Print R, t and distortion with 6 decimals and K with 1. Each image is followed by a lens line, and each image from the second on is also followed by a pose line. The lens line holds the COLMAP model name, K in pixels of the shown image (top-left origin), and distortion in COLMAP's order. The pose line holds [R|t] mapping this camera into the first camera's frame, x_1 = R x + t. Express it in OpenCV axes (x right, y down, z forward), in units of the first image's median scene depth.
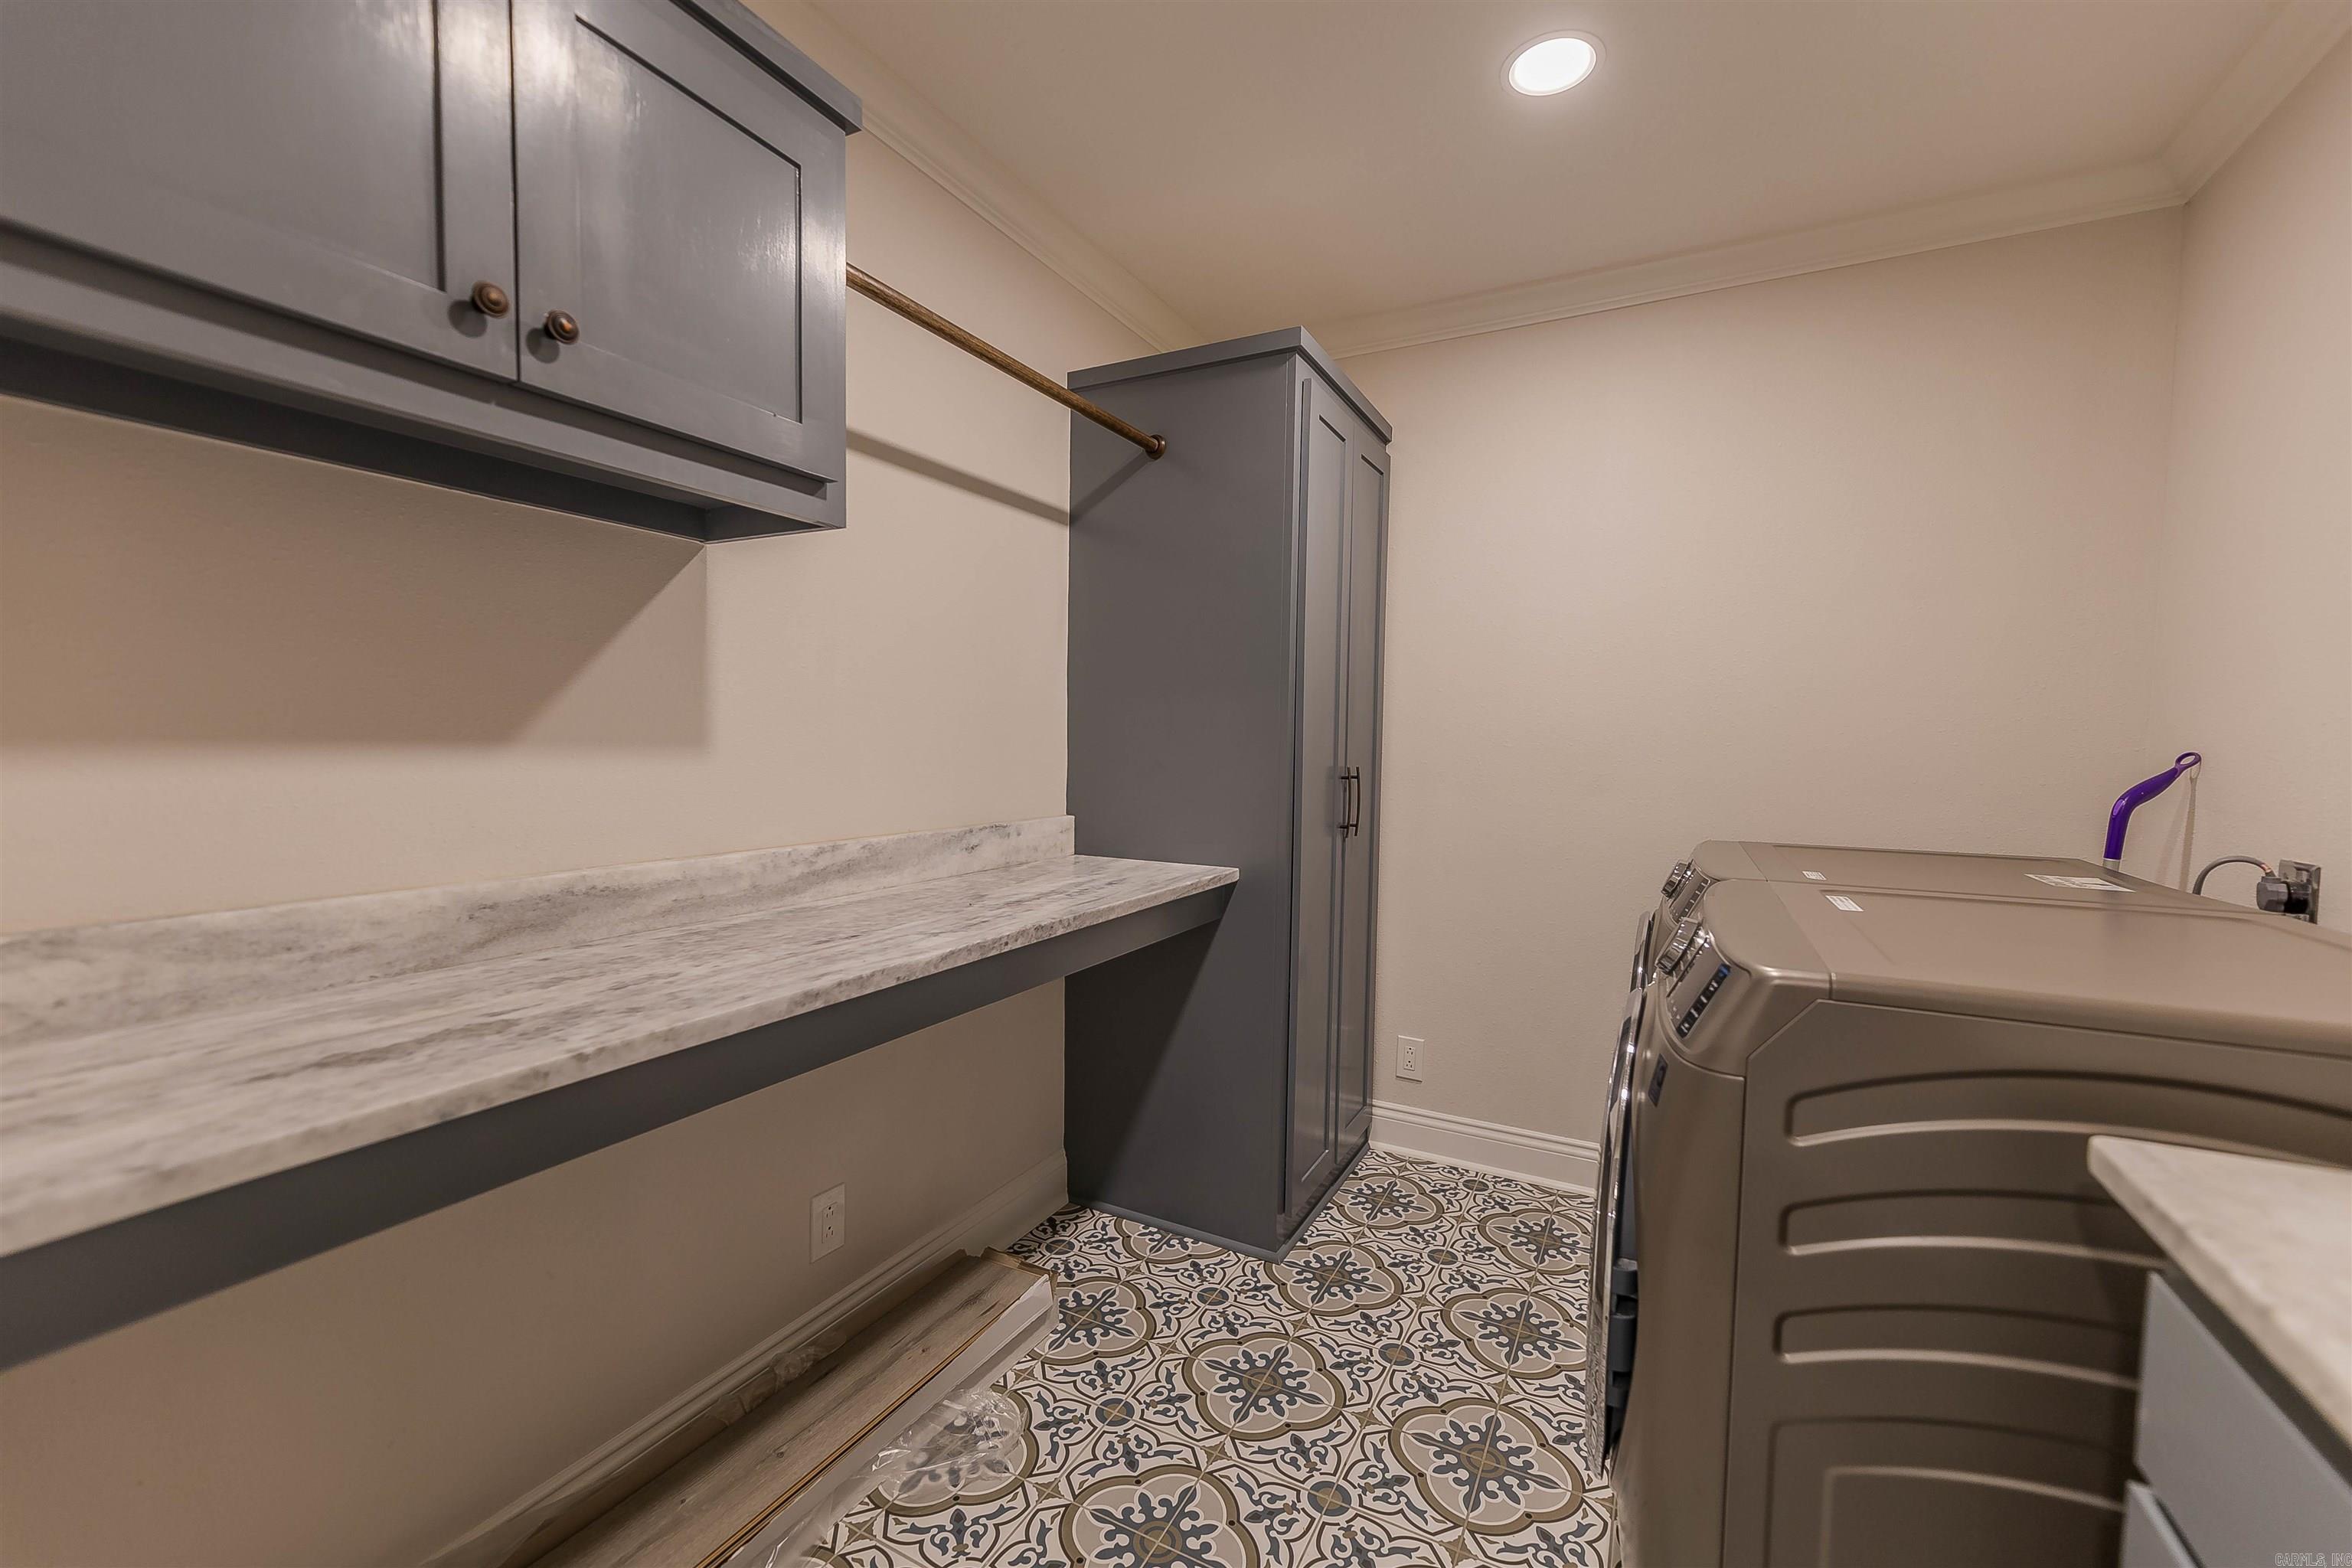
lens RADIAL K [[947.1, 0, 1175.2], [0, 947.1, 792.0], [0, 0, 1]] dist [-0.002368, 0.000256]
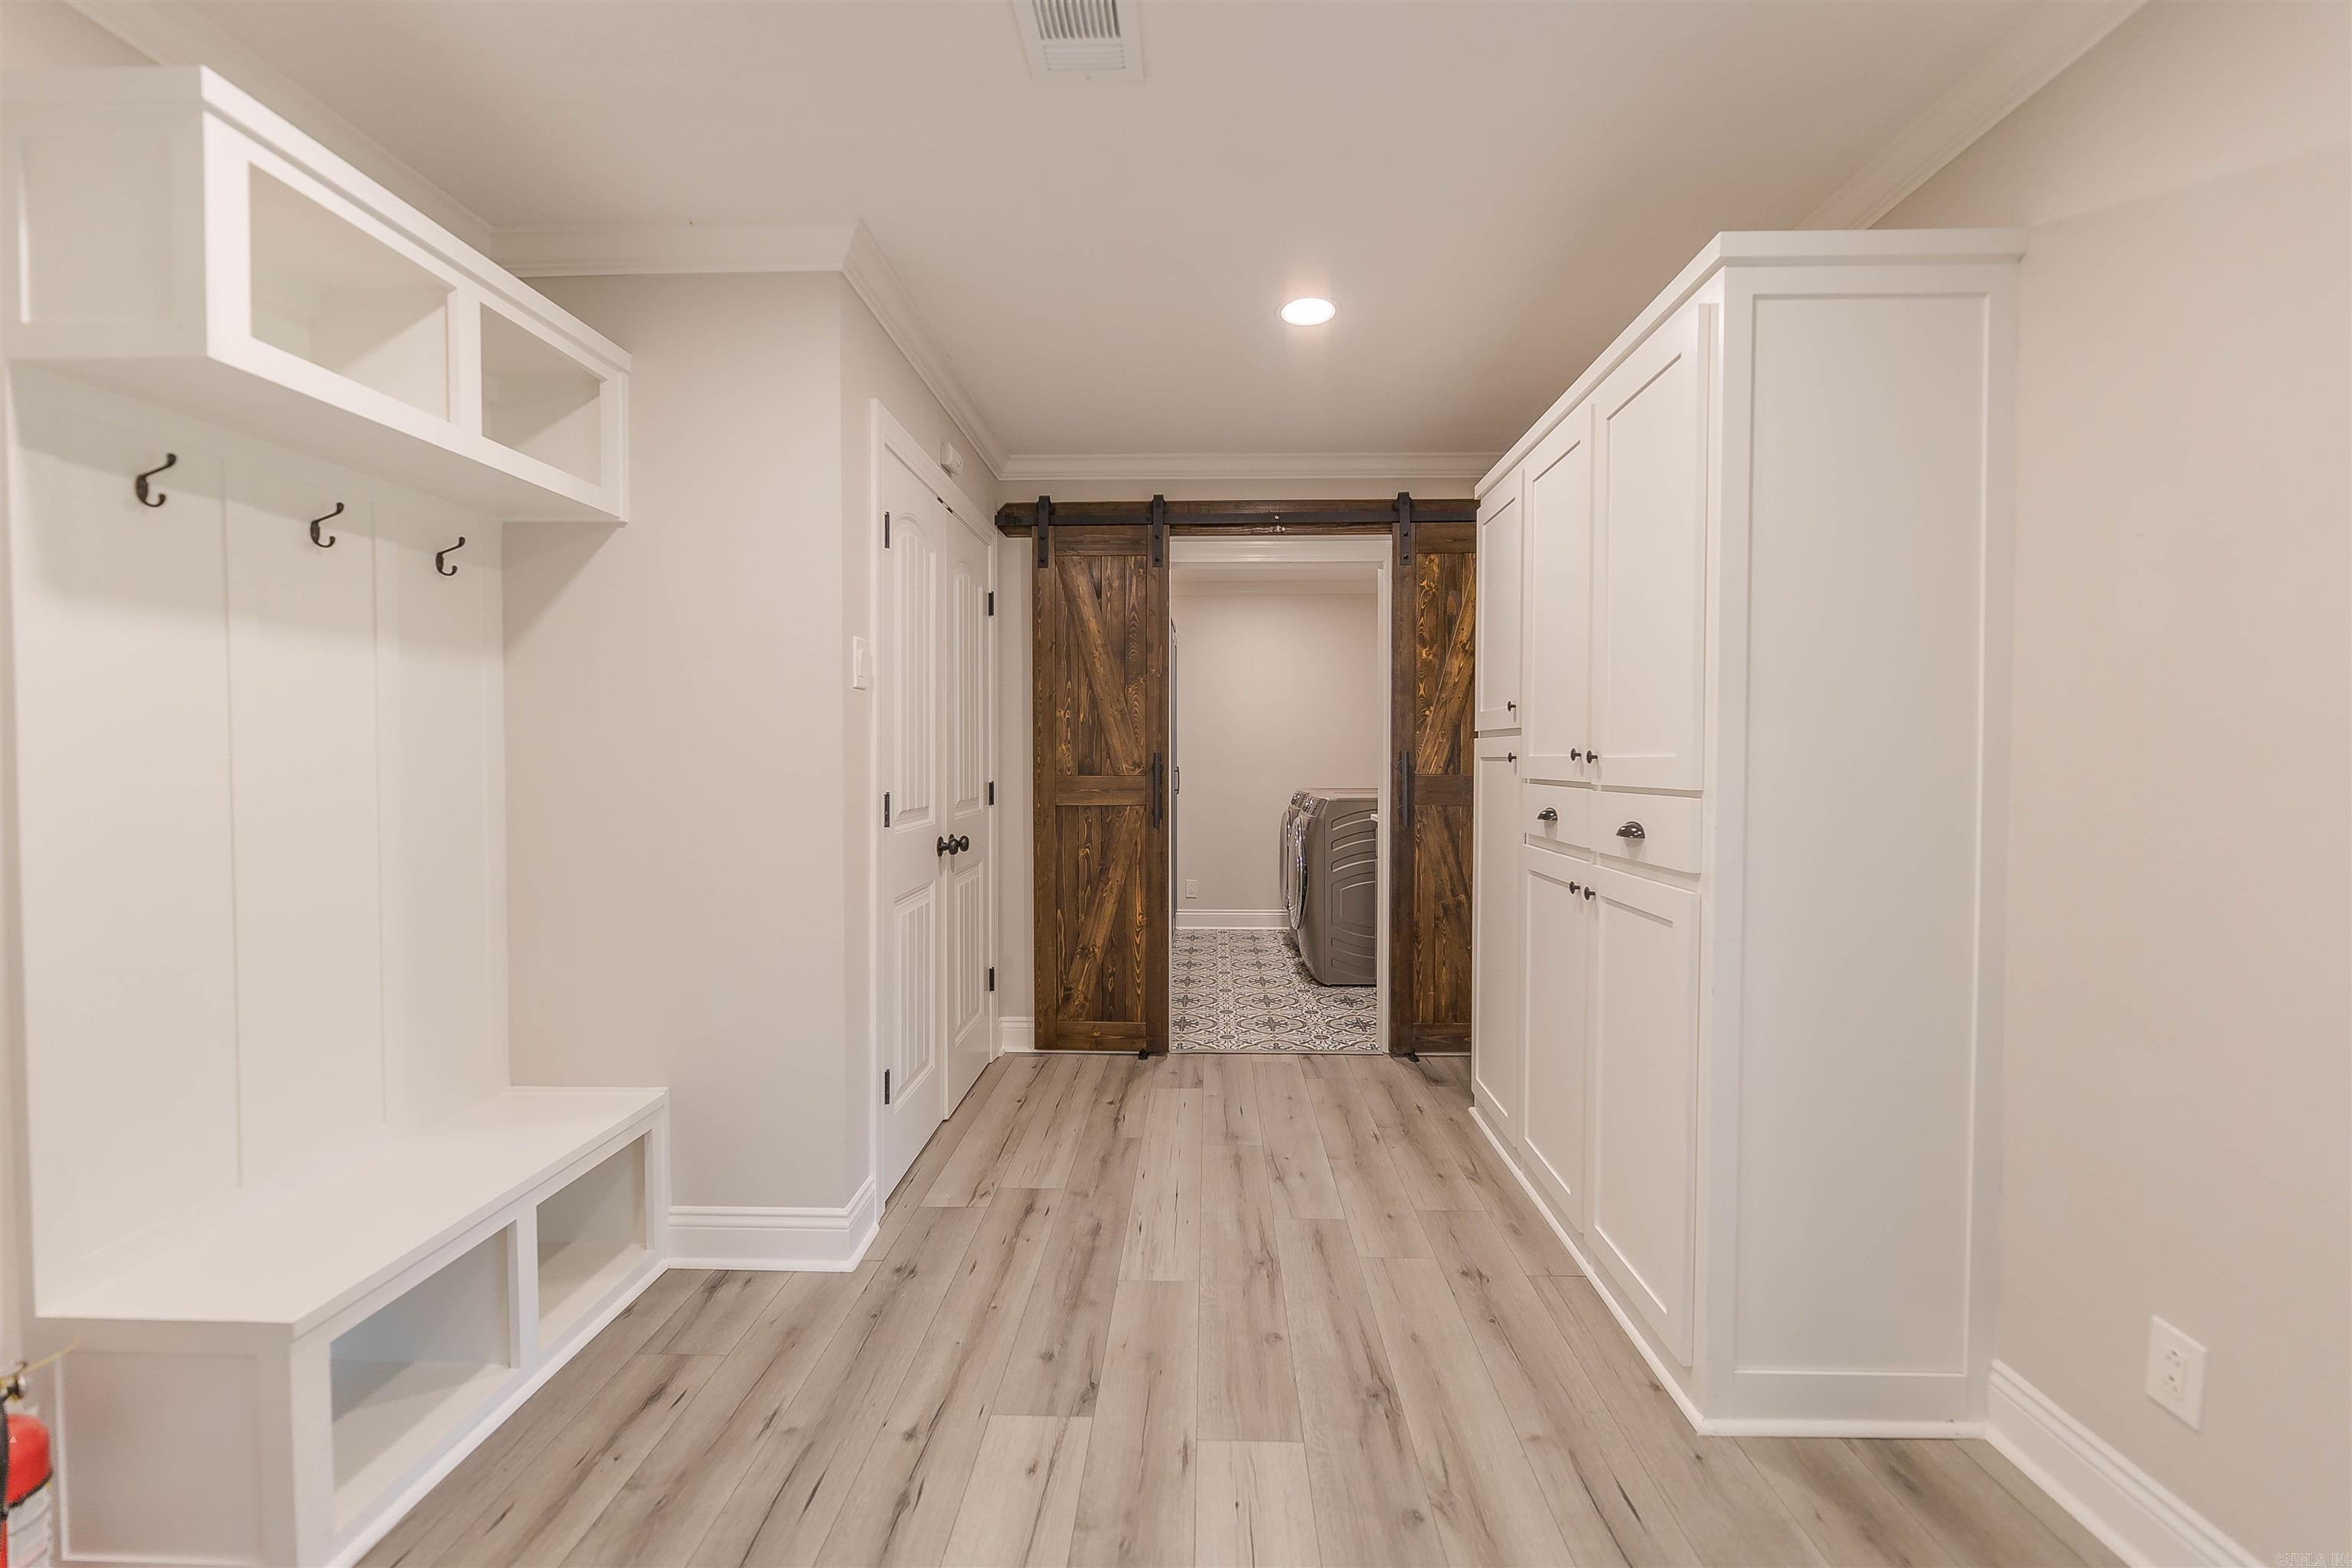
lens RADIAL K [[952.7, 0, 1185.0], [0, 952.7, 782.1], [0, 0, 1]] dist [0.028110, 0.000313]
pose [[0.896280, -0.027861, 0.442612, -1.262011], [0.039139, 0.999100, -0.016366, 0.078848], [-0.441758, 0.031992, 0.896564, -1.773070]]
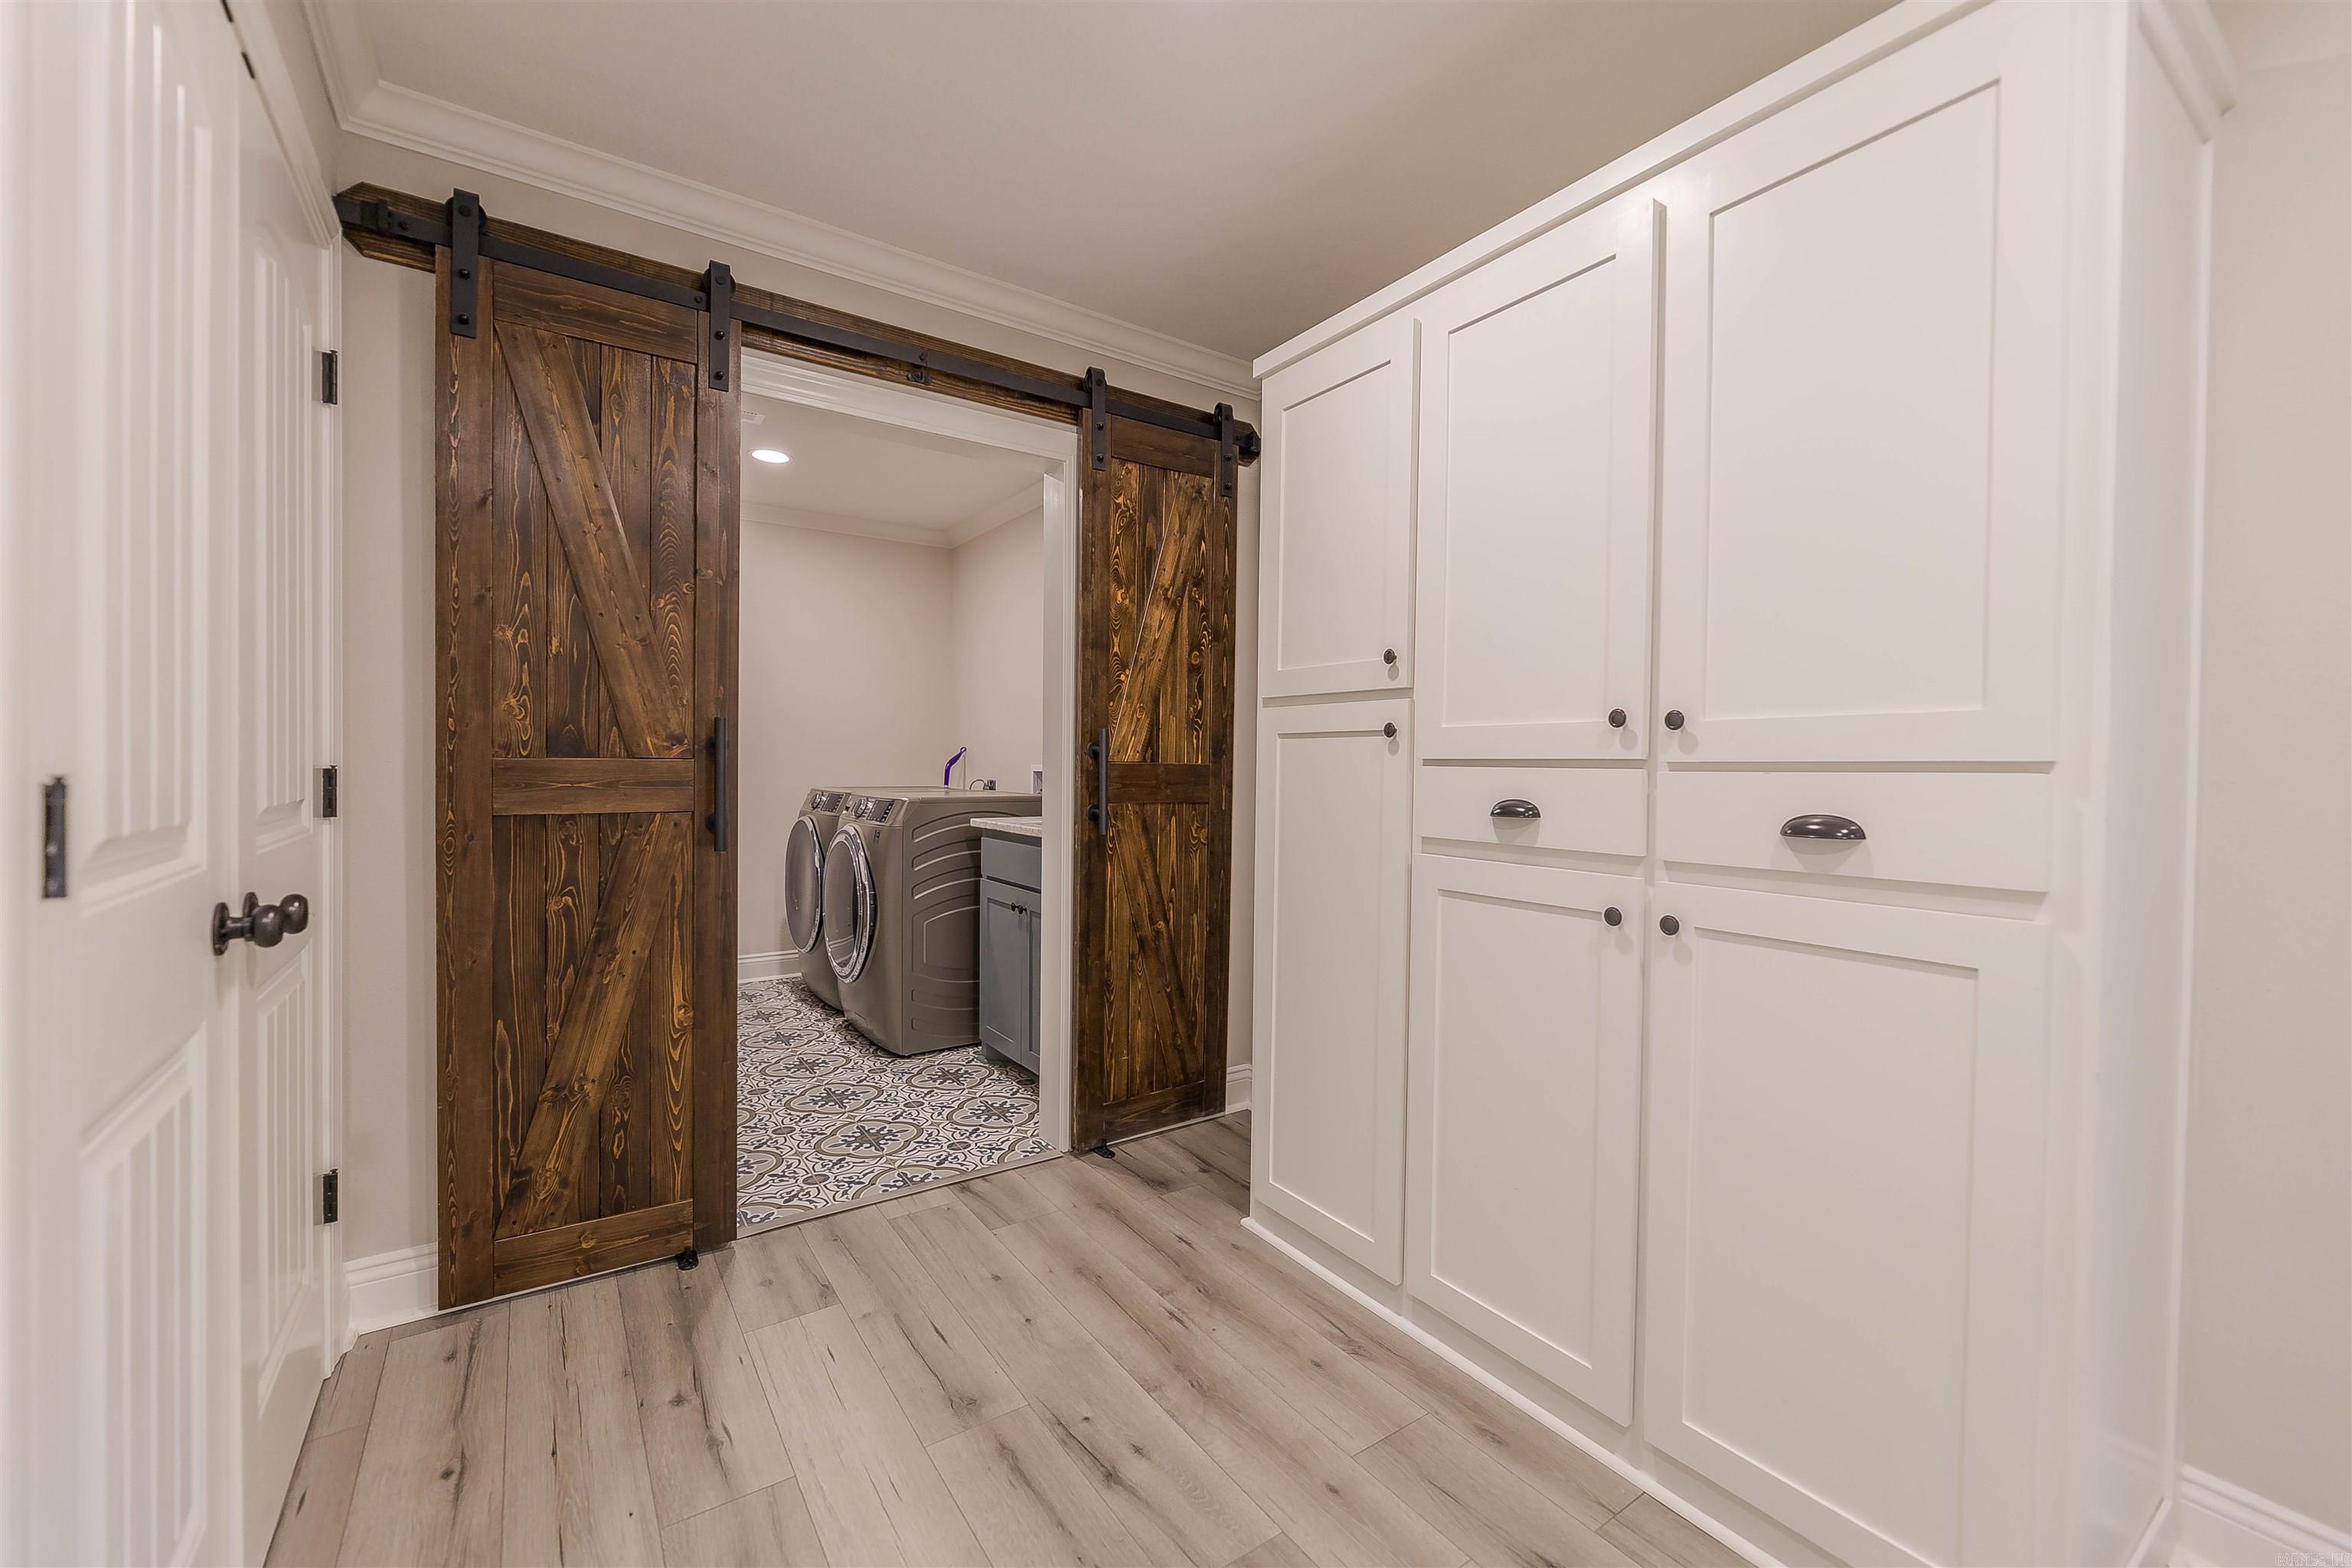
lens RADIAL K [[947.1, 0, 1185.8], [0, 947.1, 781.9], [0, 0, 1]] dist [-0.002368, 0.000256]
pose [[0.462239, -0.027069, 0.886342, -1.162356], [0.045920, 0.998924, 0.006560, 0.075629], [-0.885566, 0.037668, 0.462985, -0.923114]]
